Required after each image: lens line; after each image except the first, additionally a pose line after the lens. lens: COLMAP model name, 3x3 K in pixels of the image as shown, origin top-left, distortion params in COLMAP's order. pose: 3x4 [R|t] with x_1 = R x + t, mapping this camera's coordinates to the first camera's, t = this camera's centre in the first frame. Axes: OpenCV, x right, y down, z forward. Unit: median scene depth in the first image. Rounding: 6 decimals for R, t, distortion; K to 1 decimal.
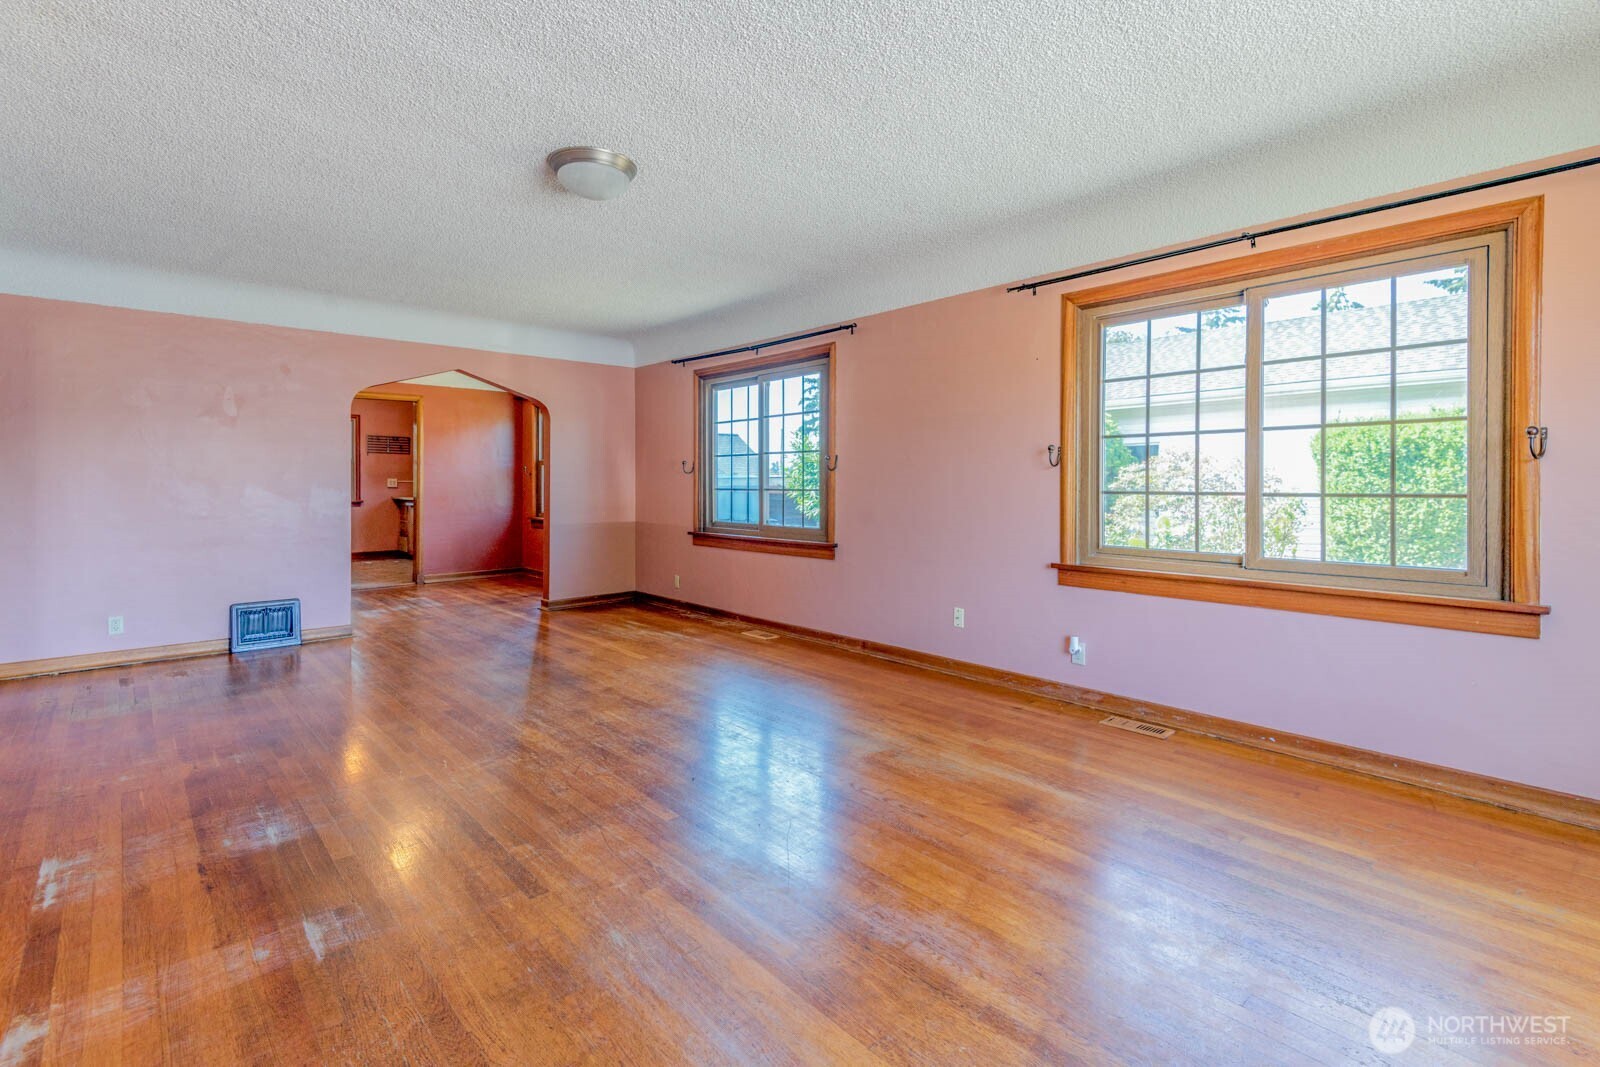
lens RADIAL K [[734.9, 0, 806.2], [0, 734.9, 476.7], [0, 0, 1]] dist [0.039020, -0.014602]
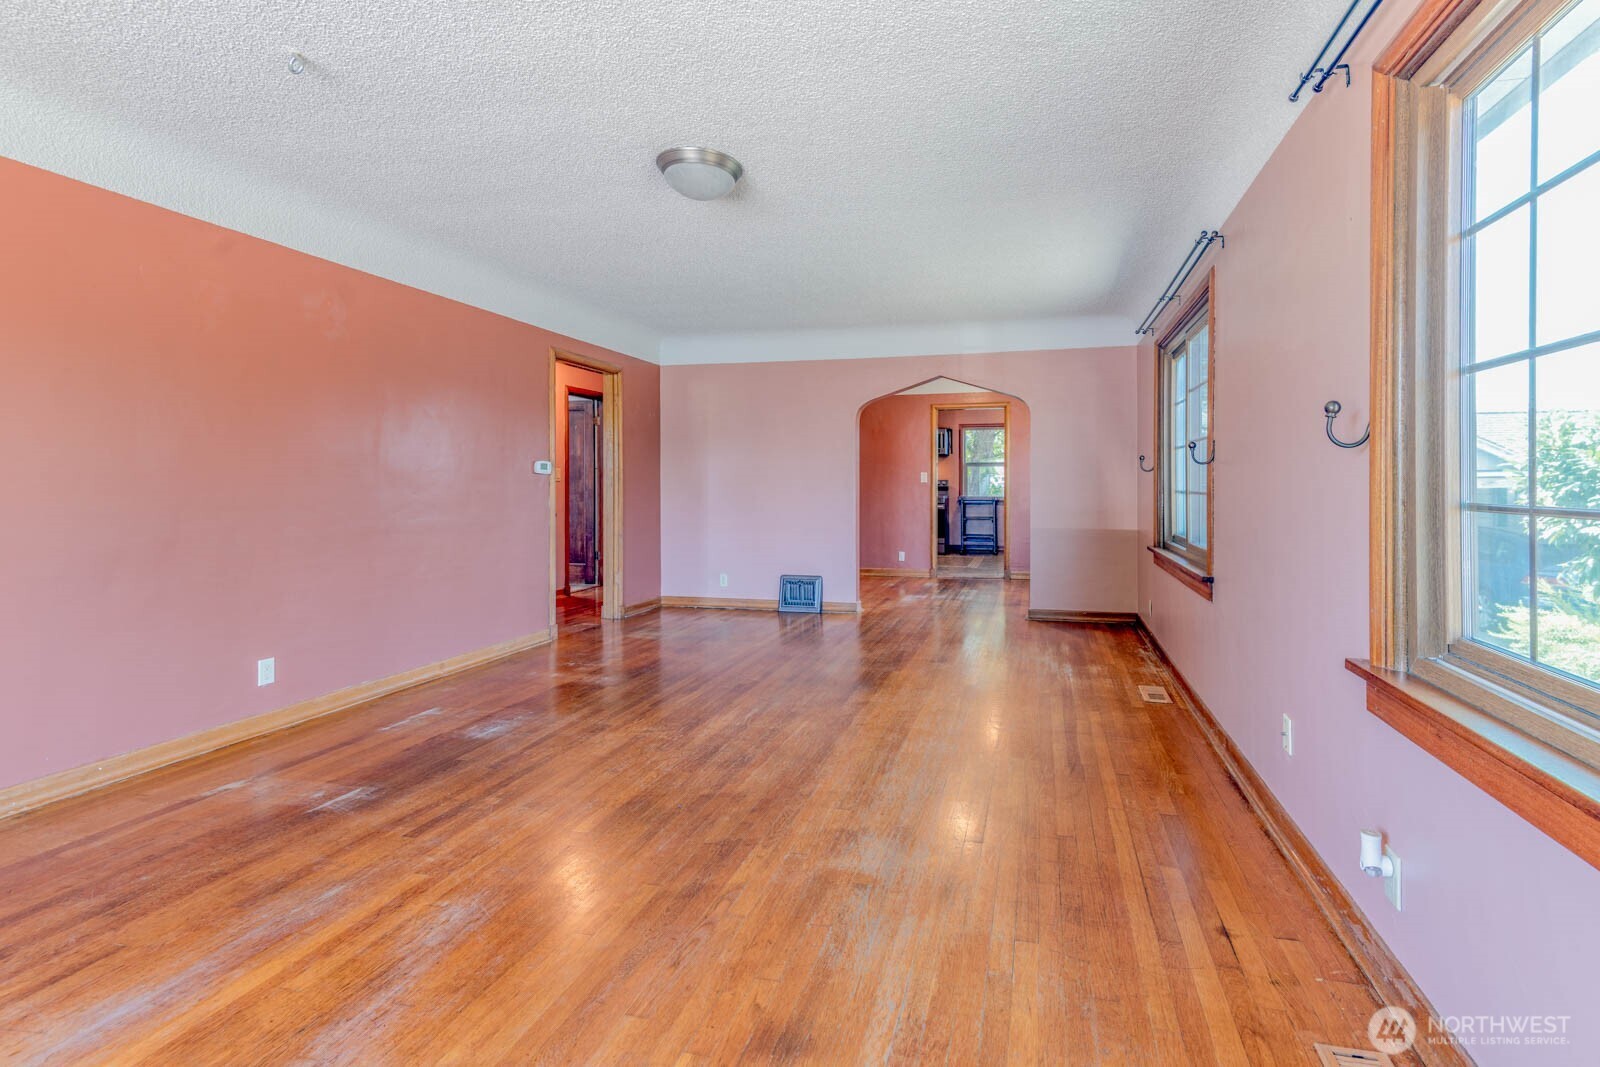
lens RADIAL K [[734.9, 0, 806.2], [0, 734.9, 476.7], [0, 0, 1]] dist [0.039020, -0.014602]
pose [[0.575288, -0.006070, -0.817928, 0.674545], [0.005479, 0.999979, -0.003567, 0.004207], [0.817932, -0.002430, 0.575309, 0.590257]]
